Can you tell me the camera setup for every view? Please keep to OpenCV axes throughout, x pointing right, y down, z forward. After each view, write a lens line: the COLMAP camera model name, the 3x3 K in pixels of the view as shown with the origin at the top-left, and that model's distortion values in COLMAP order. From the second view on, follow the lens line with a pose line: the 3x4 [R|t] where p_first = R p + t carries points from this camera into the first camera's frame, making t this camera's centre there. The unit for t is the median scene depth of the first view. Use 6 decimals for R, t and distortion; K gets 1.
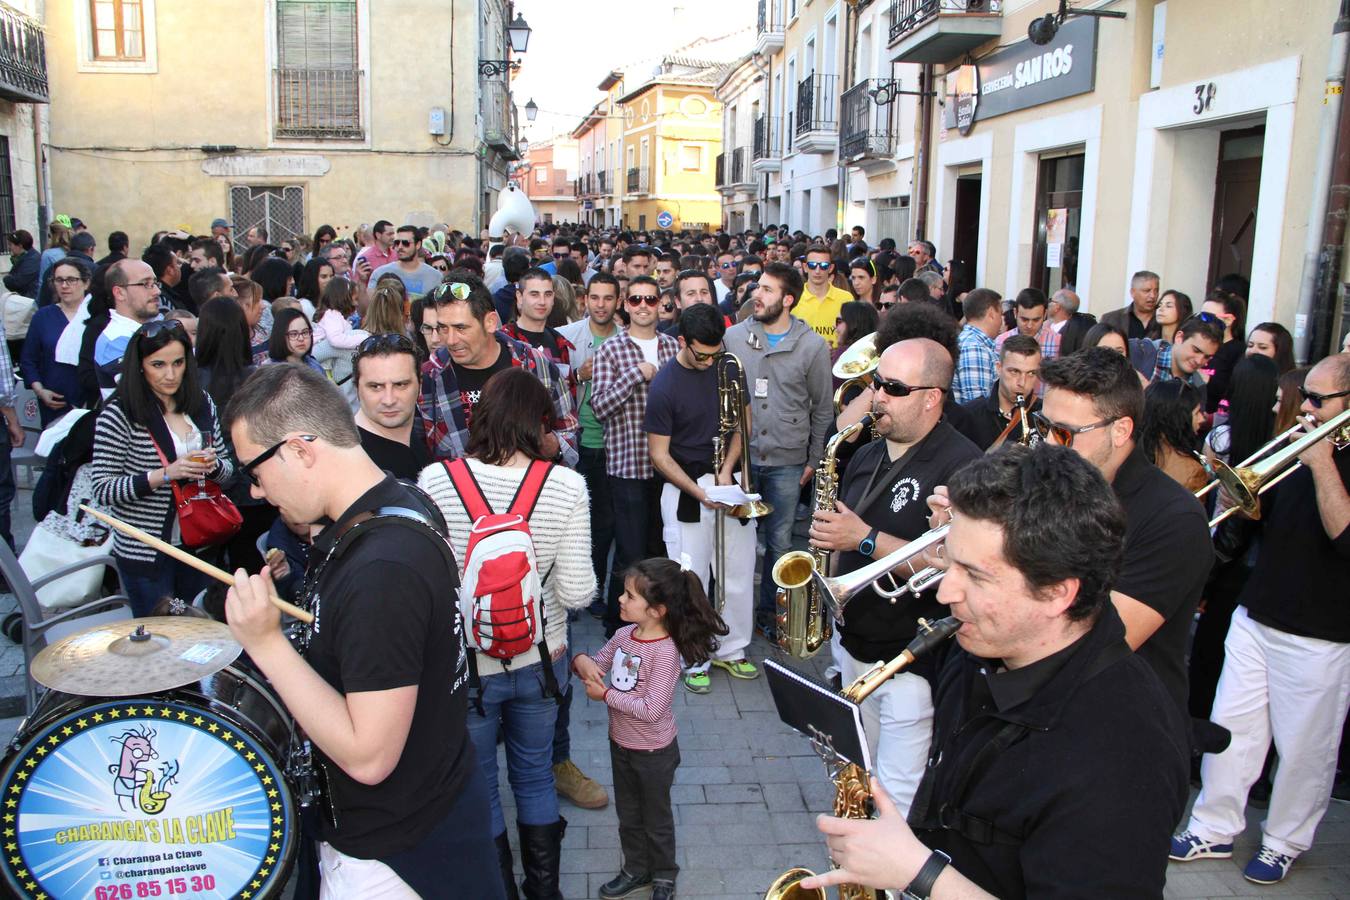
lens RADIAL K [[1129.1, 0, 675.0], [0, 1129.1, 450.0], [0, 0, 1]] dist [-0.175298, 0.165635]
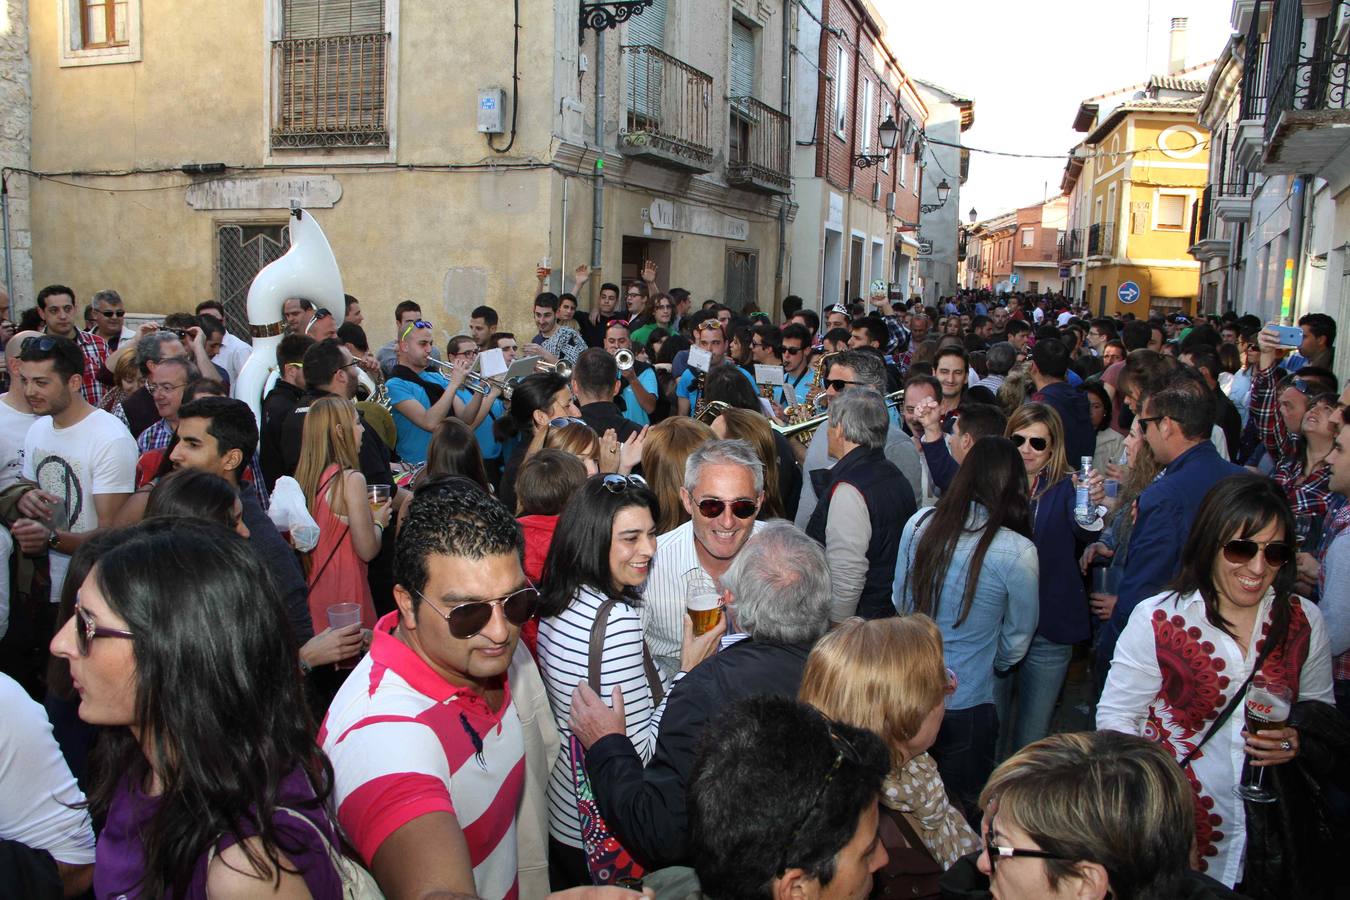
lens RADIAL K [[1129.1, 0, 675.0], [0, 1129.1, 450.0], [0, 0, 1]] dist [-0.175298, 0.165635]
pose [[0.892247, 0.076294, -0.445056, 0.138357], [-0.101659, 0.994260, -0.033364, -0.113392], [0.439956, 0.075013, 0.894881, 0.543110]]
